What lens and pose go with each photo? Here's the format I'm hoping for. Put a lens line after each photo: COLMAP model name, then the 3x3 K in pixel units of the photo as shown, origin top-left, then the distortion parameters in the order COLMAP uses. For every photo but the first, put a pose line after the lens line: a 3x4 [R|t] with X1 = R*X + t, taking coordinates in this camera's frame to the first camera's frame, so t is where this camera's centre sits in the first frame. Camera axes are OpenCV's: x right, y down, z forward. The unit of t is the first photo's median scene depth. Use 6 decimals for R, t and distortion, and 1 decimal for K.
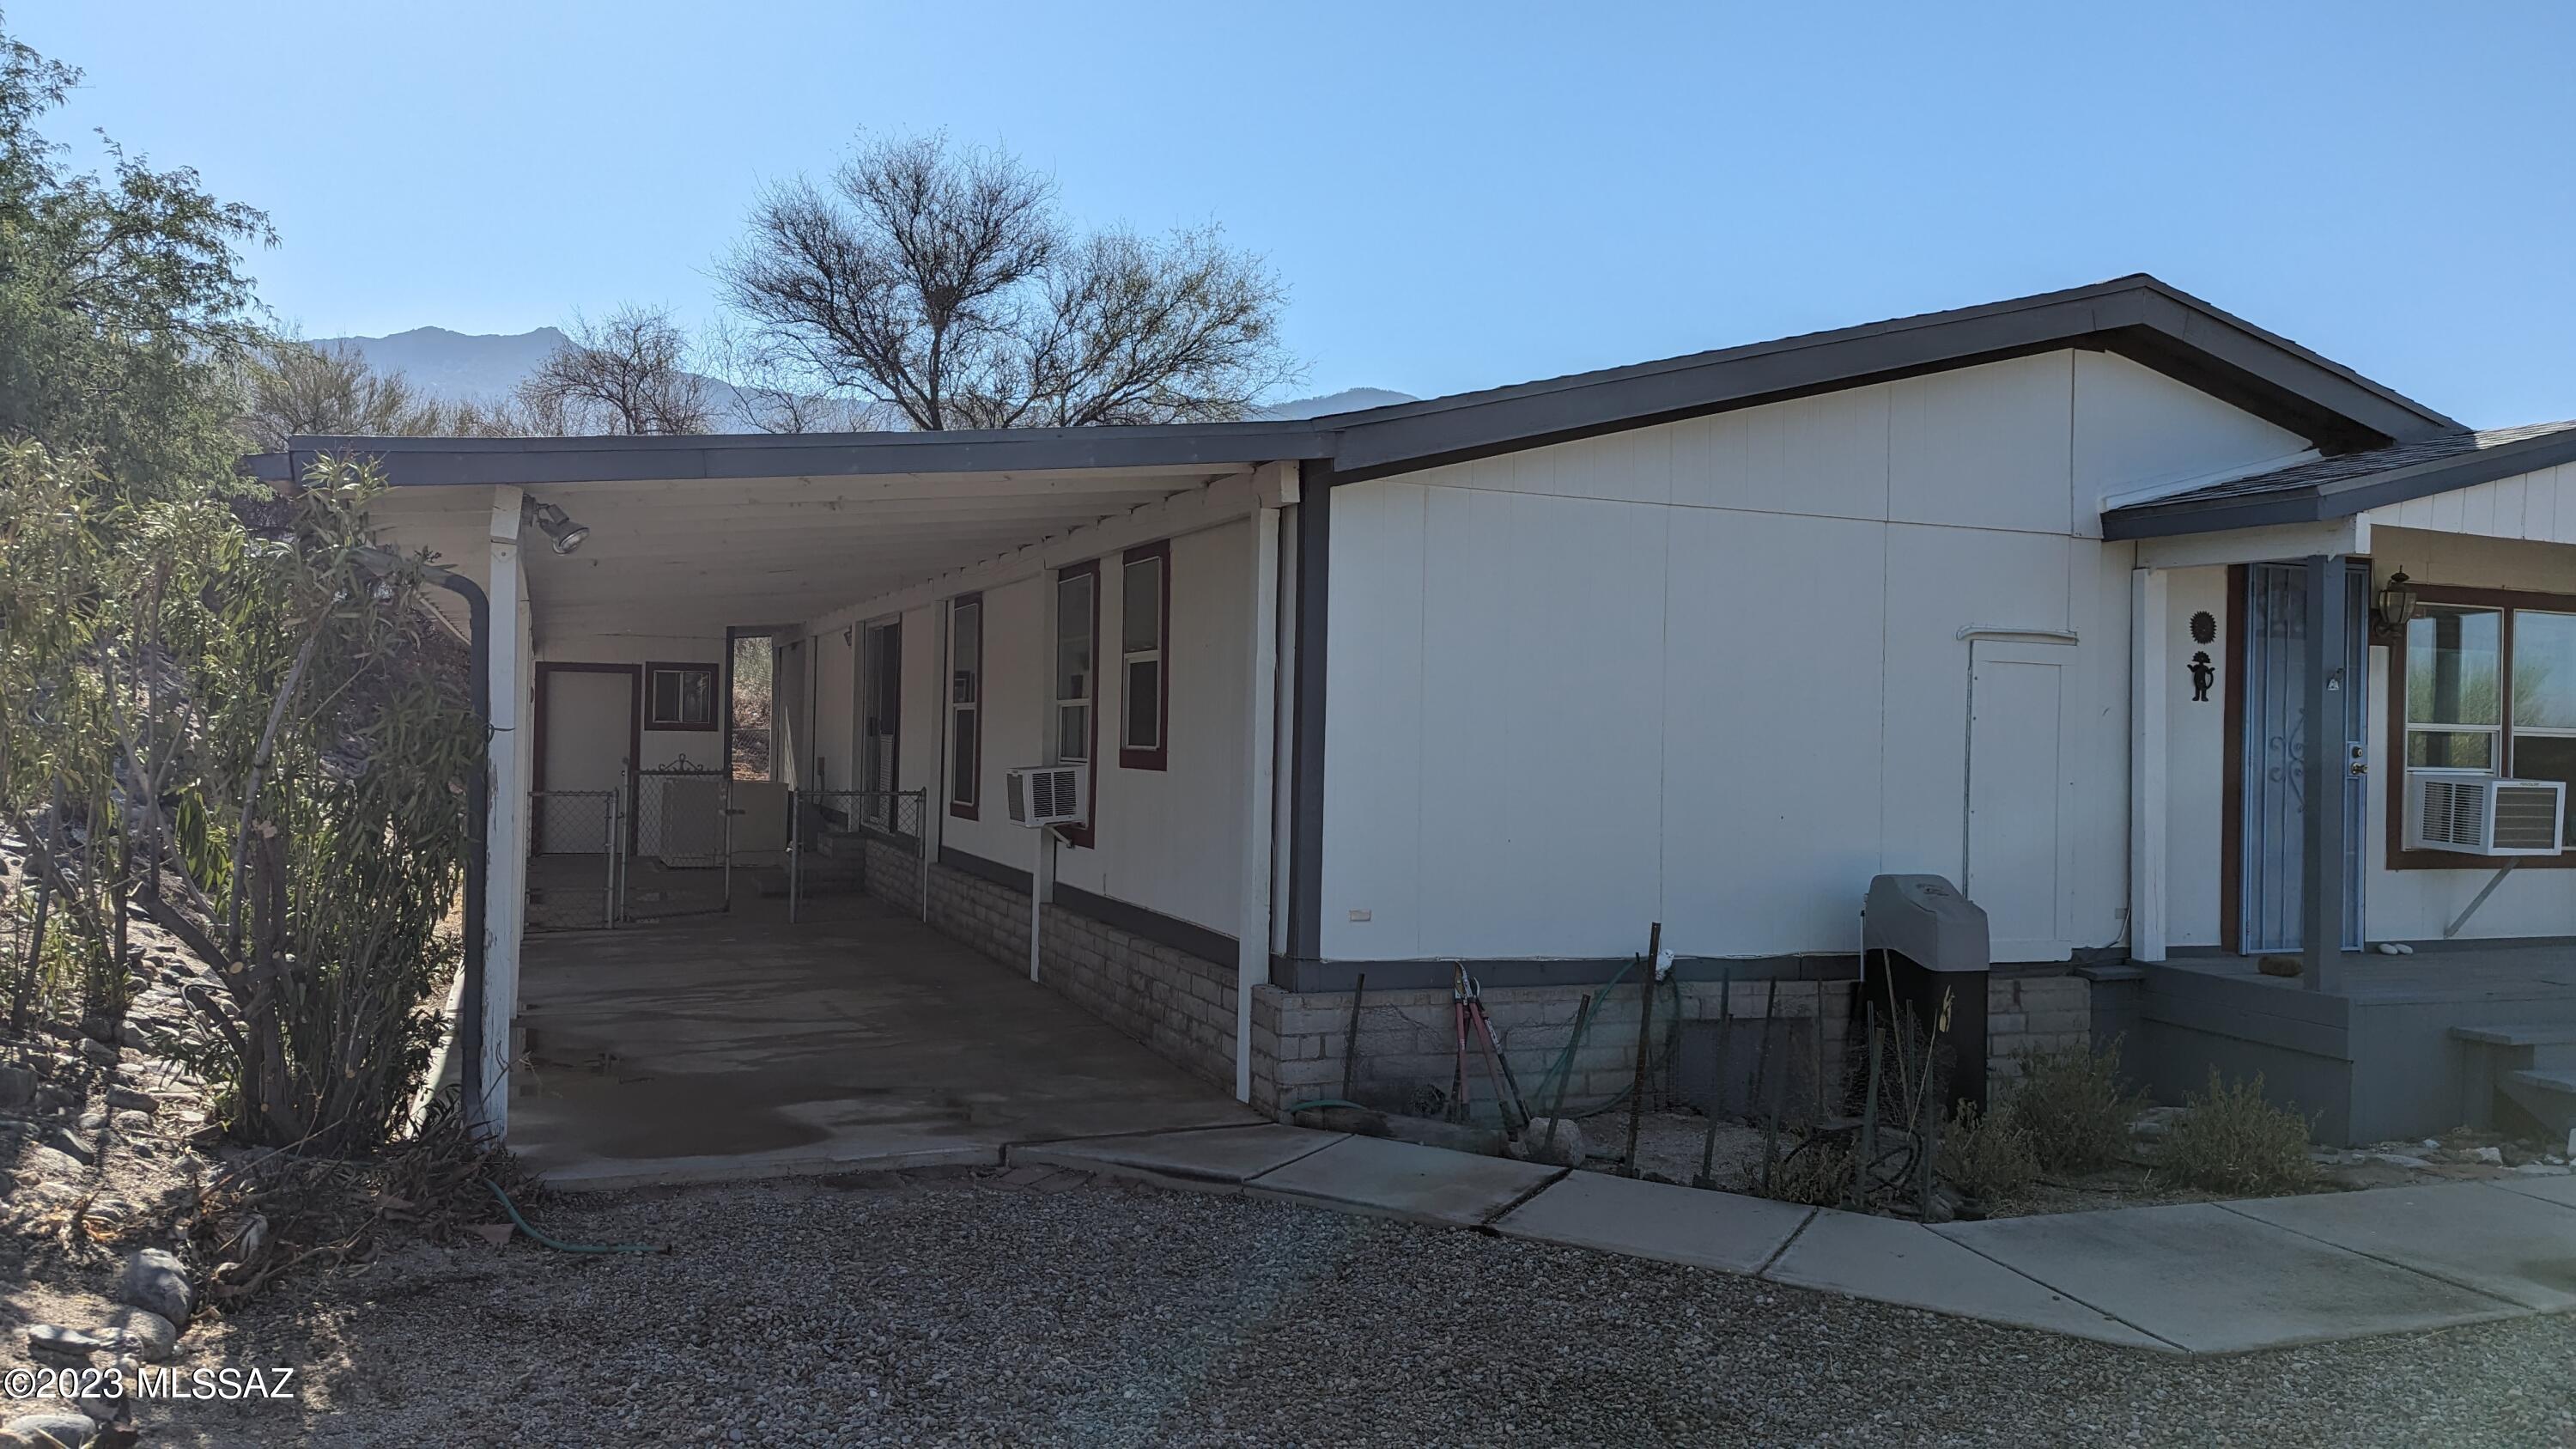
lens RADIAL K [[1819.9, 0, 1285.2], [0, 1819.9, 731.2], [0, 0, 1]] dist [0.066716, -0.071428]
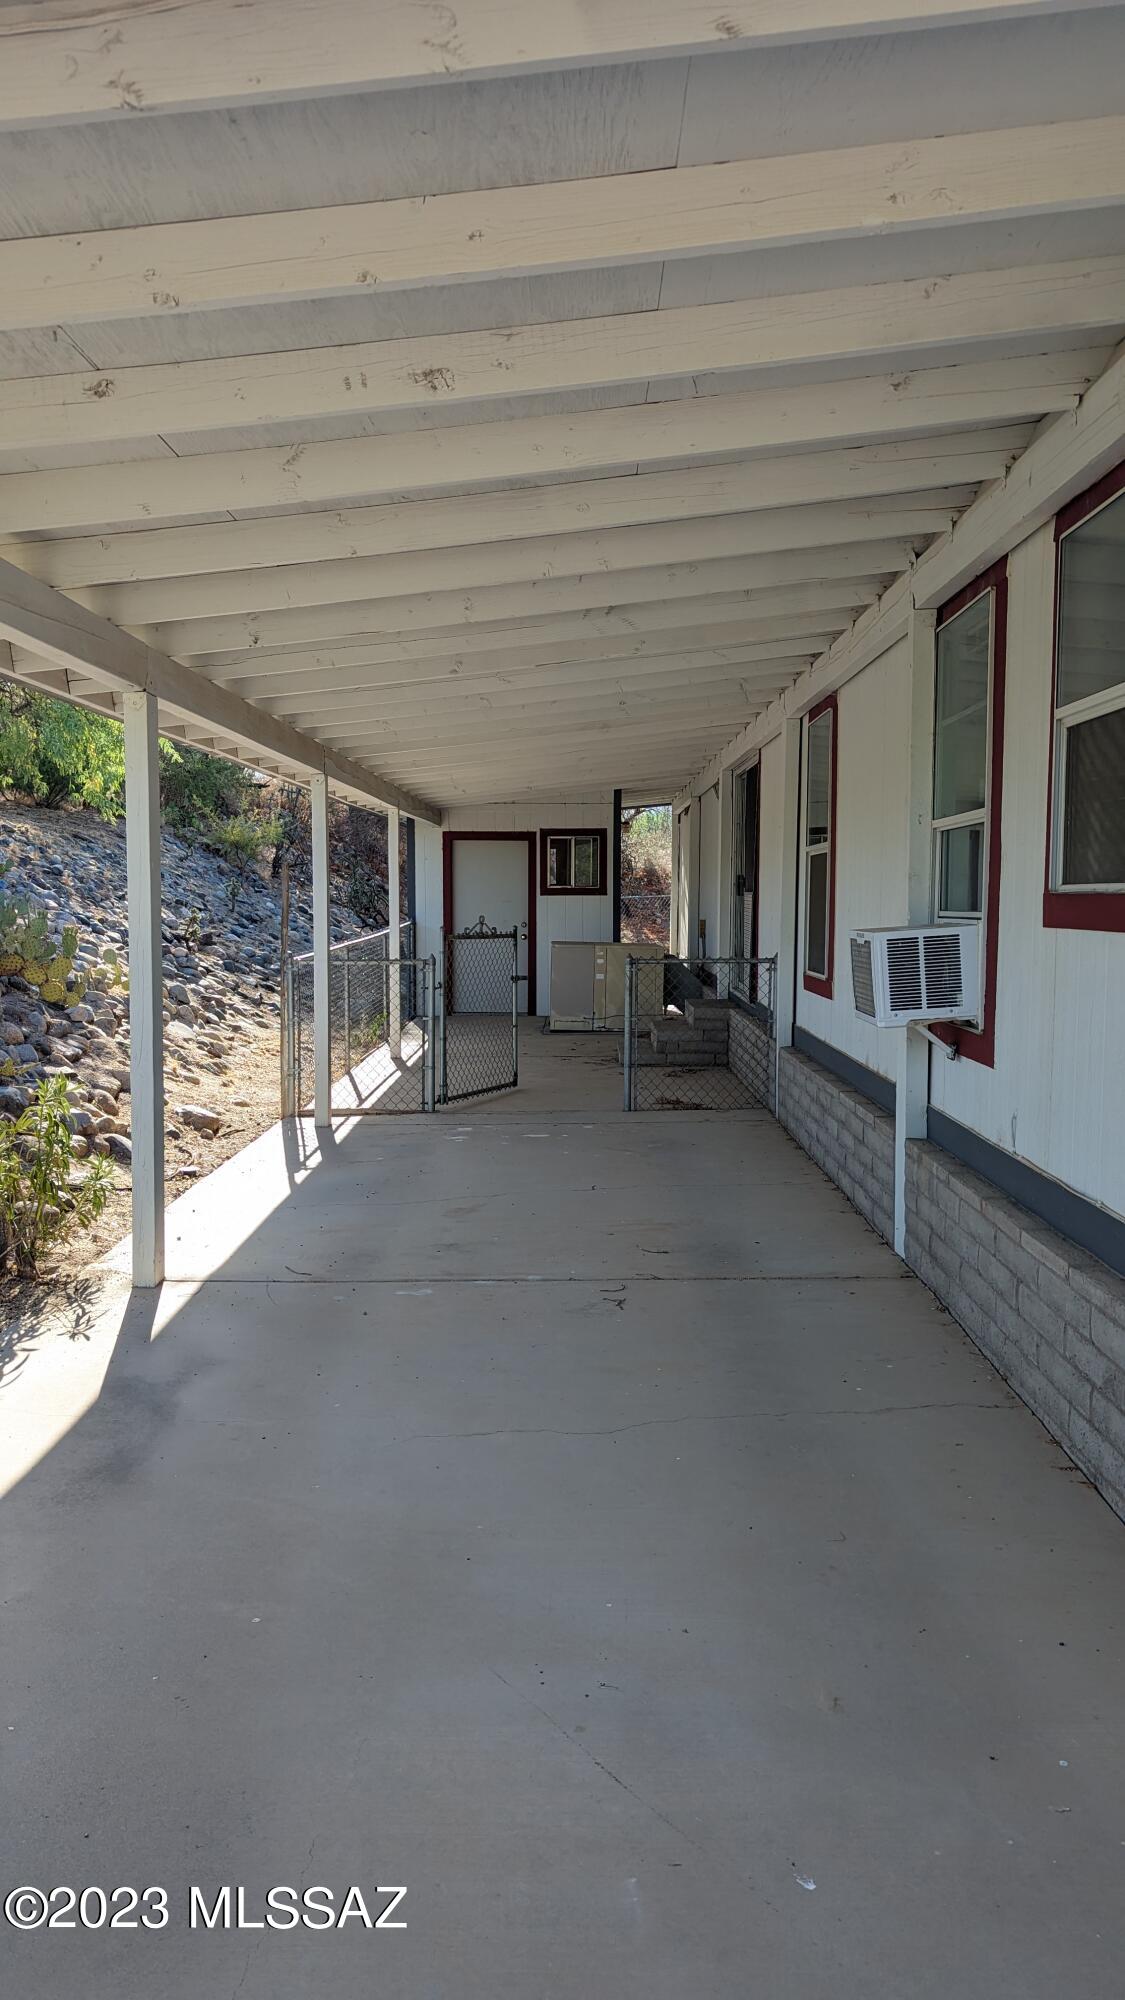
lens RADIAL K [[1412.7, 0, 559.9], [0, 1412.7, 998.3], [0, 0, 1]] dist [0.066716, -0.071428]
pose [[0.921177, 0.009365, -0.389032, -0.046723], [0.017876, 0.997637, 0.066343, 0.008308], [0.388734, -0.068068, 0.918832, 0.438915]]
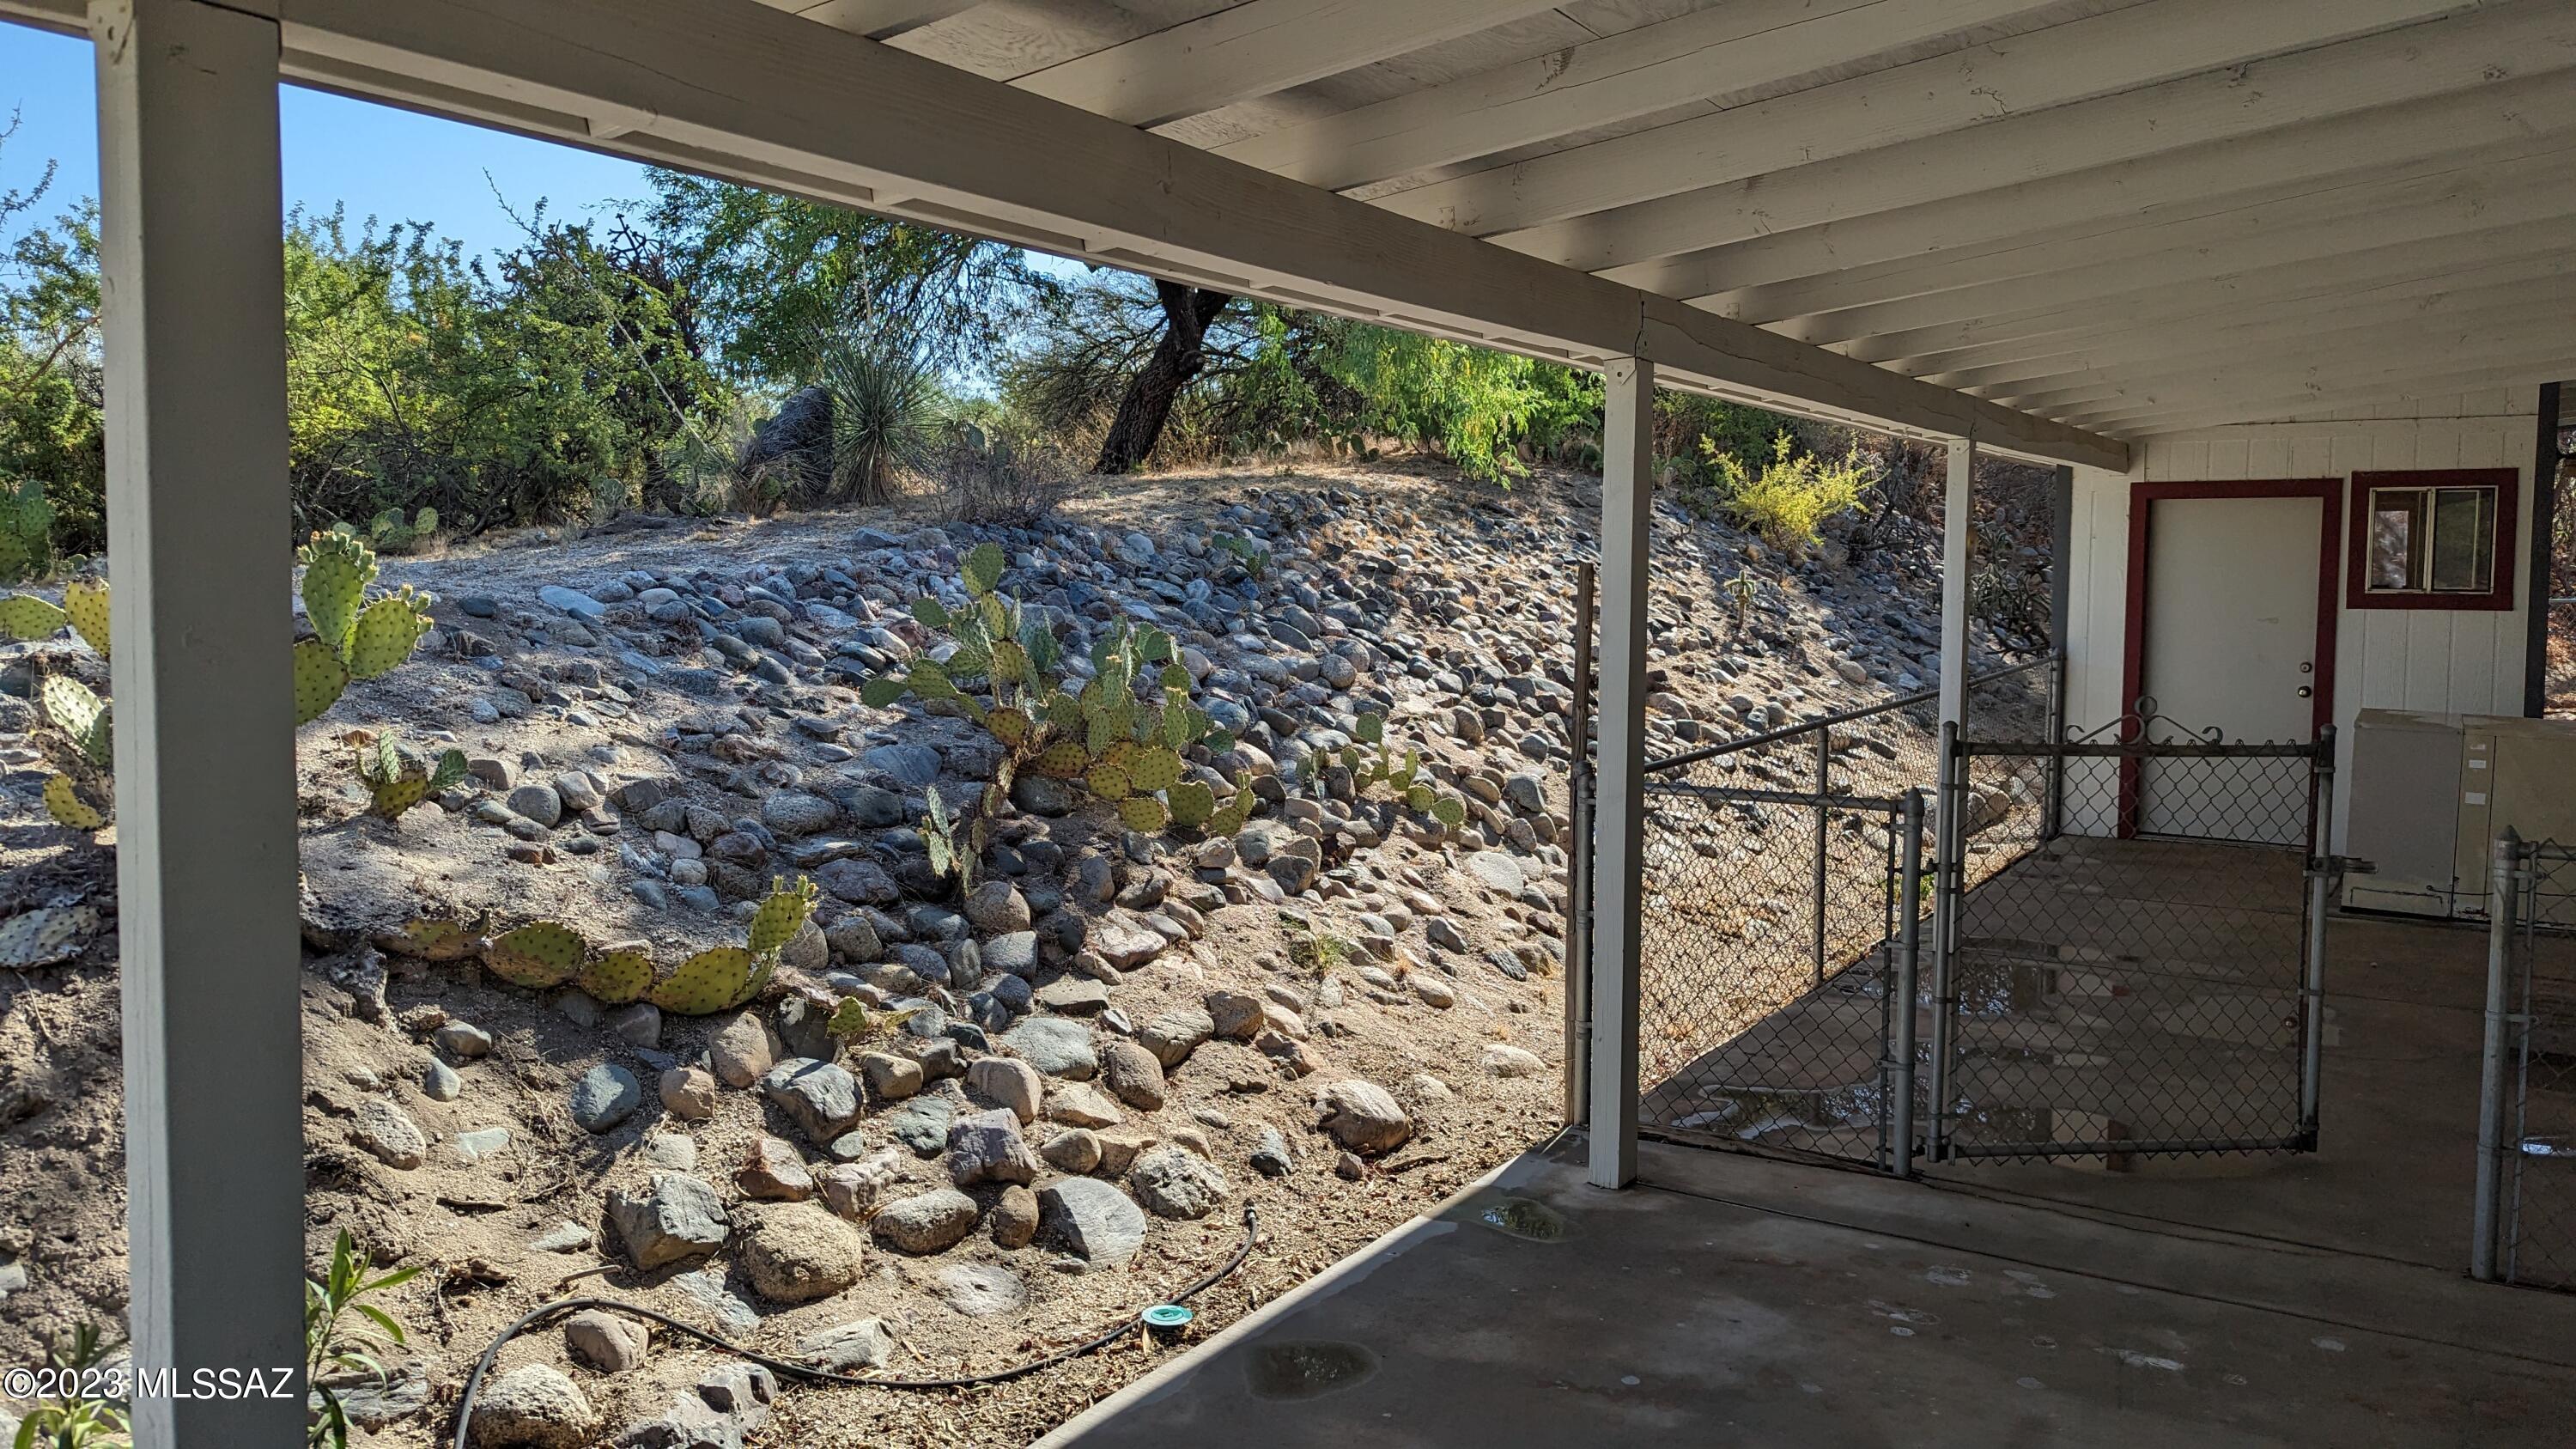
lens RADIAL K [[1819.9, 0, 1268.7], [0, 1819.9, 710.3], [0, 0, 1]] dist [0.066716, -0.071428]
pose [[0.560168, 0.046134, -0.827093, -0.155403], [0.006922, 0.998152, 0.060364, -0.008405], [0.828350, -0.039539, 0.558814, 0.771759]]
